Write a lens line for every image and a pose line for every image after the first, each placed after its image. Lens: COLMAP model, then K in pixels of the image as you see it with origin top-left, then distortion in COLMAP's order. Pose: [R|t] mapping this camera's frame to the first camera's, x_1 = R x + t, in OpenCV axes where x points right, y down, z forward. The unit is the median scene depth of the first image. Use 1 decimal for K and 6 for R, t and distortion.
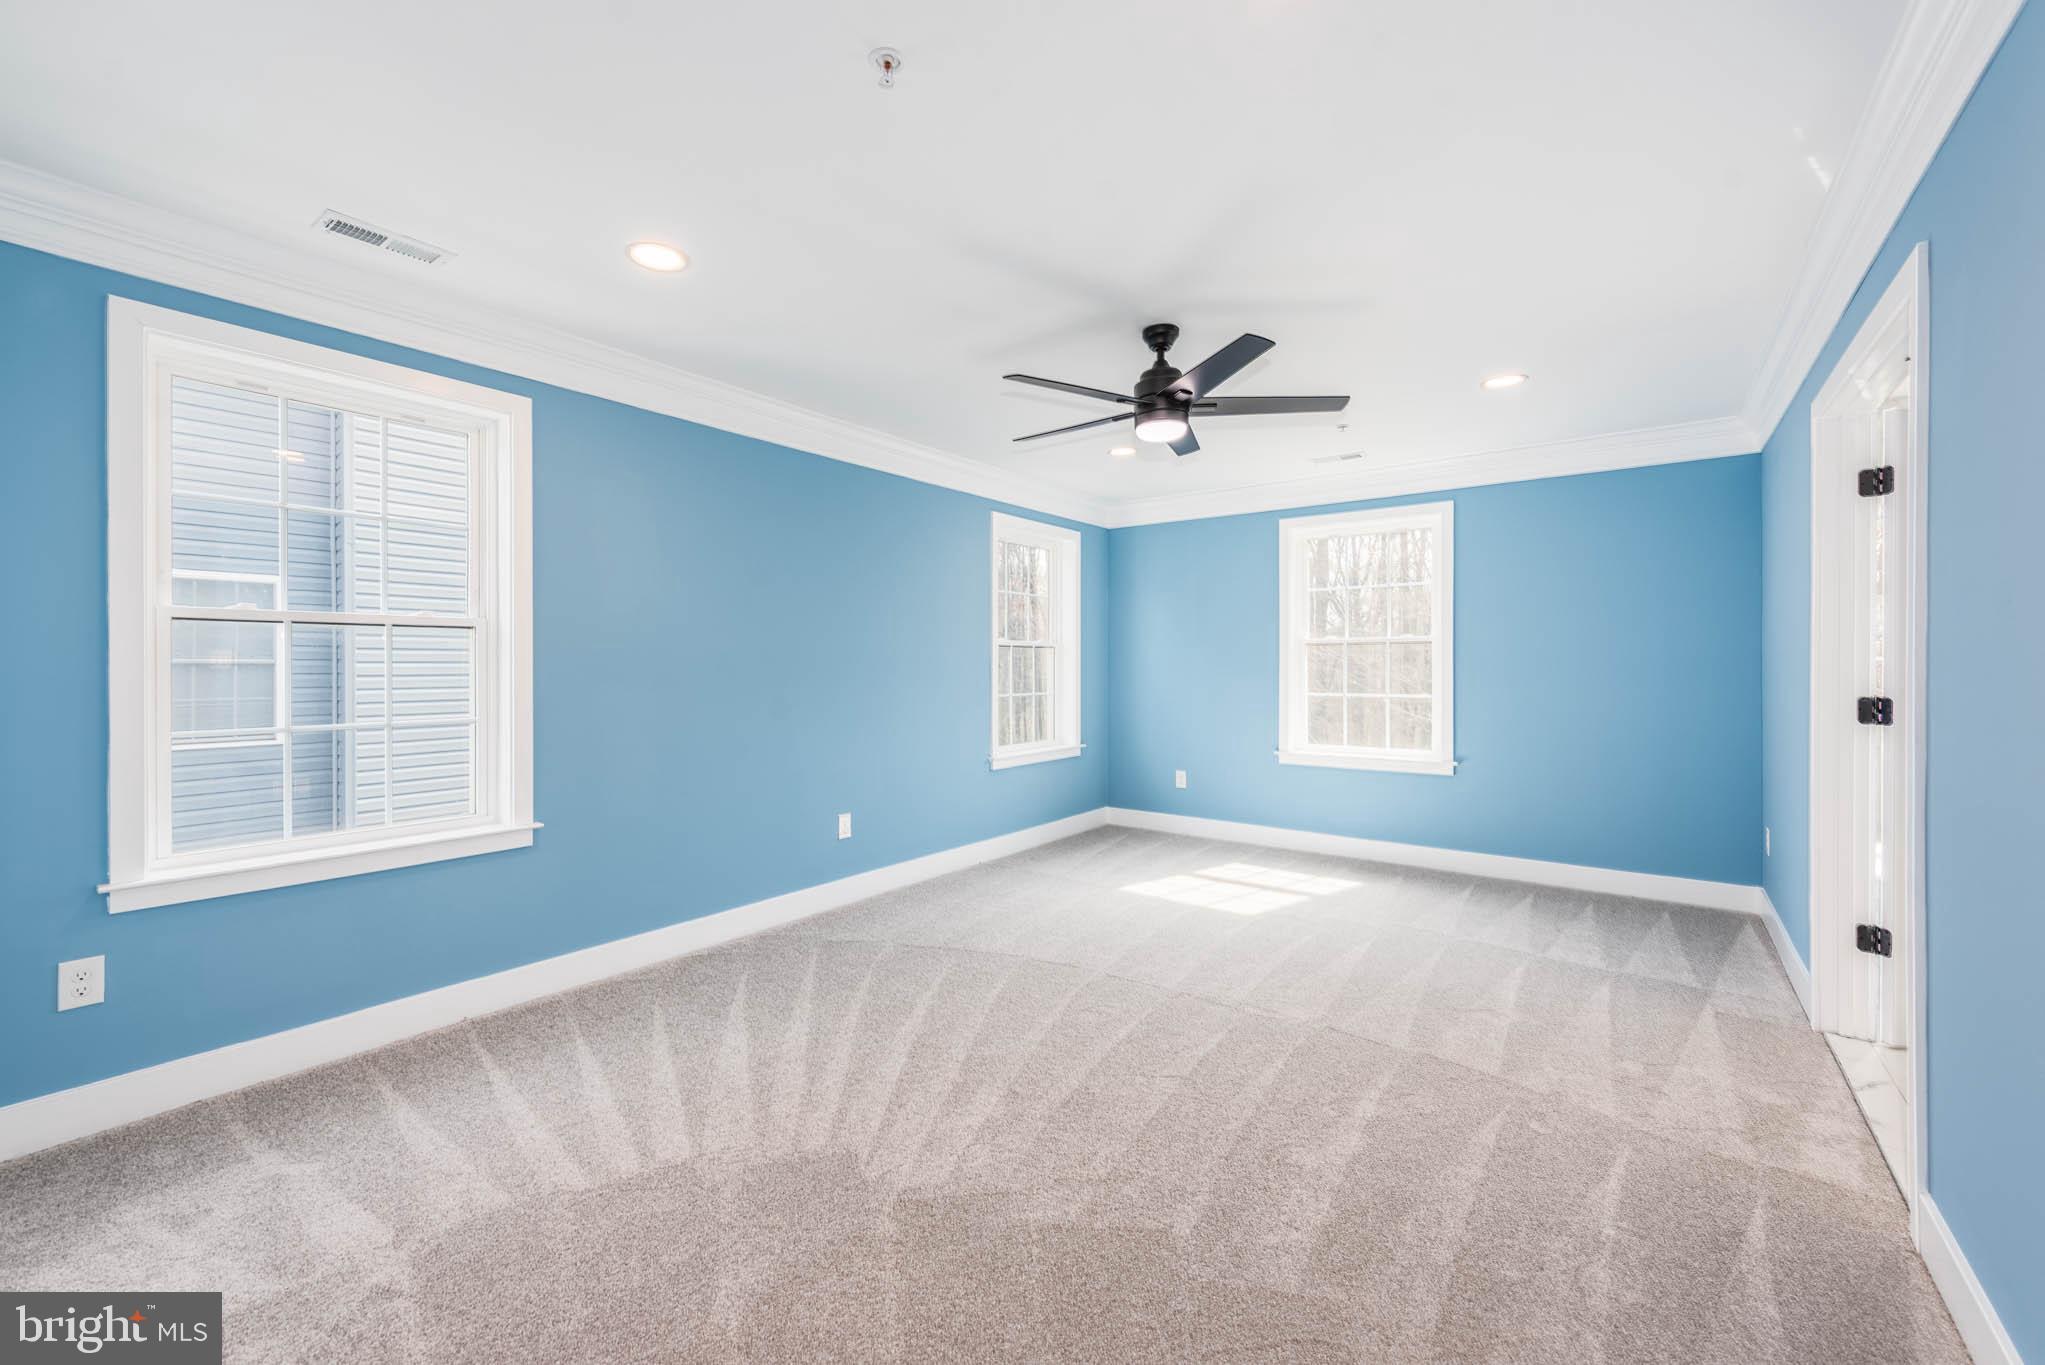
lens RADIAL K [[823.8, 0, 1032.9], [0, 823.8, 675.6], [0, 0, 1]] dist [0.022274, -0.000095]
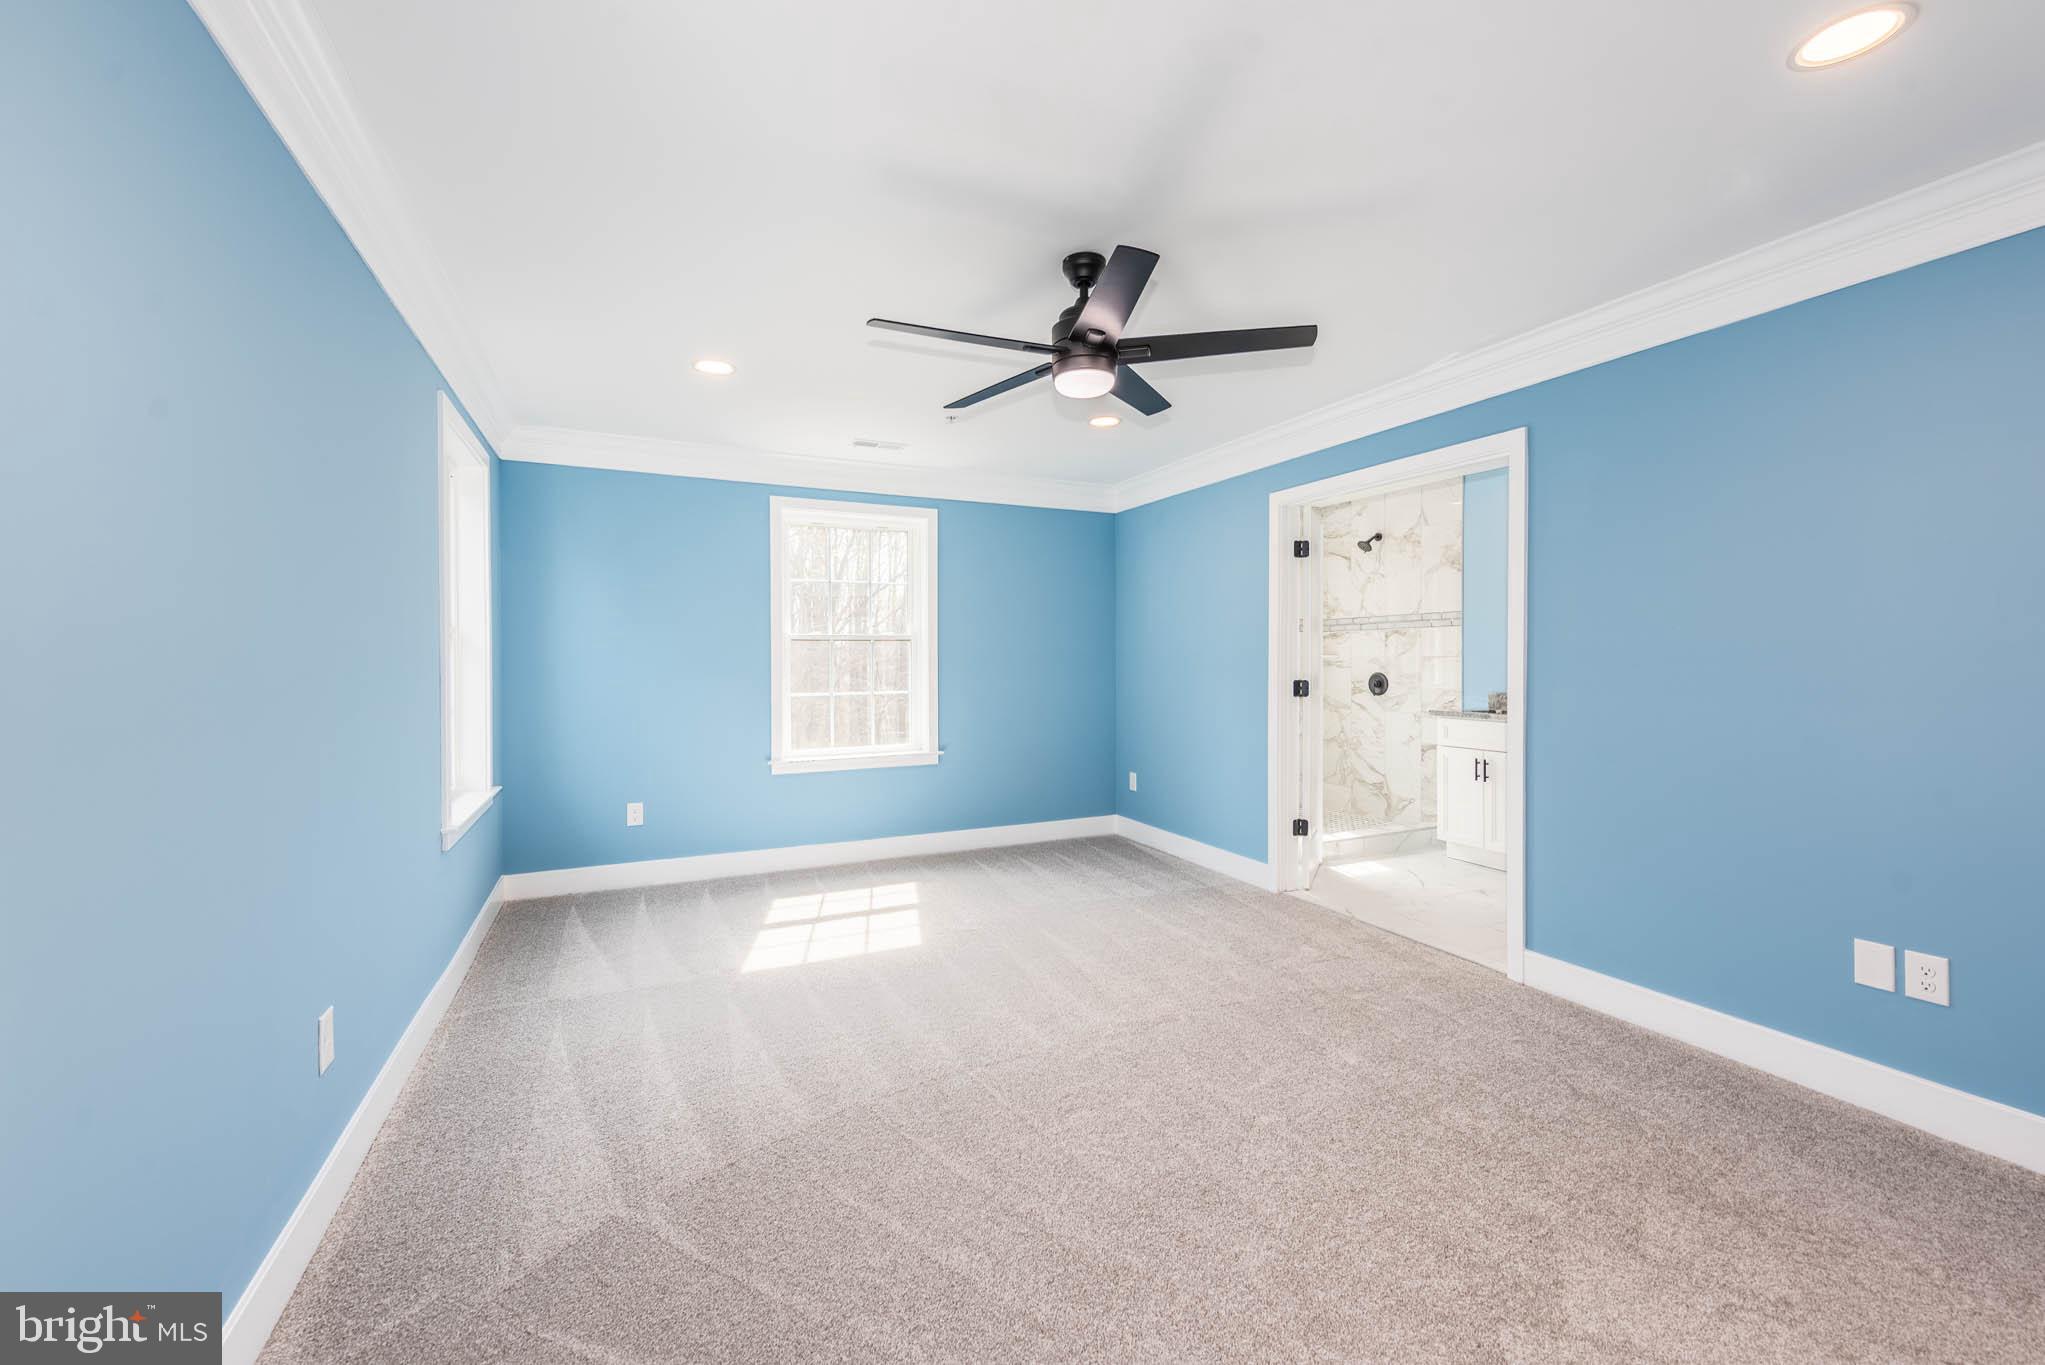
lens RADIAL K [[800.9, 0, 1021.1], [0, 800.9, 681.9], [0, 0, 1]] dist [0.001113, -0.000019]
pose [[0.484000, -0.028179, 0.874614, -0.353102], [0.015500, 0.999601, 0.023628, -0.009624], [-0.874930, 0.002121, 0.484244, 0.399826]]
